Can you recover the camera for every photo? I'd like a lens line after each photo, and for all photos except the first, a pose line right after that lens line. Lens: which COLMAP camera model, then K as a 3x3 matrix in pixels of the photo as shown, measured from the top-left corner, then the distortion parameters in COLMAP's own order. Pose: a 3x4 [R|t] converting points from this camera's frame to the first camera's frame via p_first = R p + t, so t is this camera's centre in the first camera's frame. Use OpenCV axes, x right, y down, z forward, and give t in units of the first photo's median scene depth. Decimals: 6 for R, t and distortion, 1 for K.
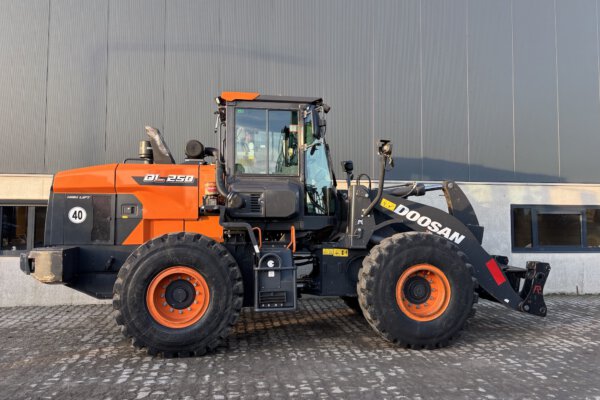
lens RADIAL K [[445.3, 0, 299.9], [0, 445.3, 197.1], [0, 0, 1]] dist [0.052579, -0.058144]
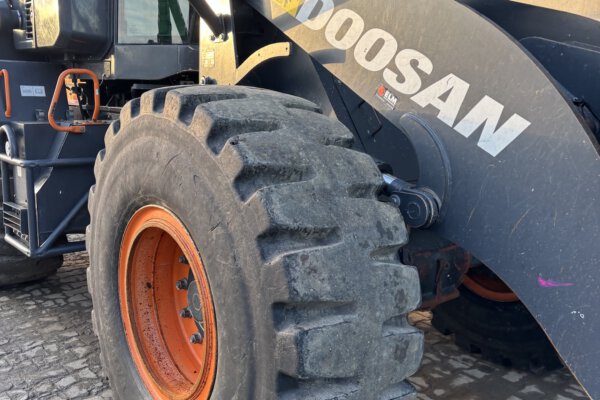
lens RADIAL K [[606.8, 0, 296.6], [0, 606.8, 191.4], [0, 0, 1]] dist [0.038482, 0.000000]
pose [[0.533910, 0.152859, -0.831610, 0.611003], [0.019004, 0.981105, 0.192539, 0.073629], [0.845328, -0.118603, 0.520917, 0.881400]]
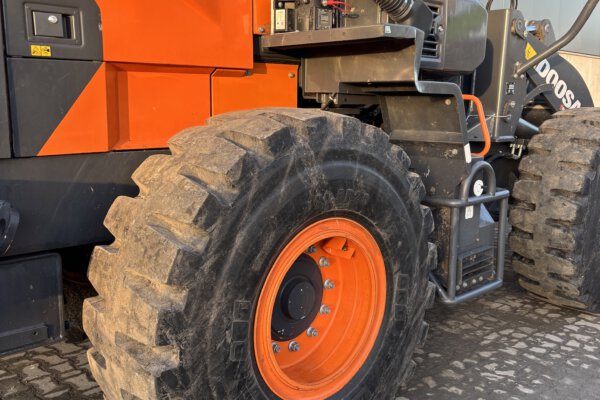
lens RADIAL K [[606.8, 0, 315.0], [0, 606.8, 193.6], [0, 0, 1]] dist [0.038482, 0.000000]
pose [[0.798988, -0.083496, 0.595522, -0.497366], [-0.049265, 0.977896, 0.203204, 0.046970], [-0.599325, -0.191696, 0.777214, 0.631083]]
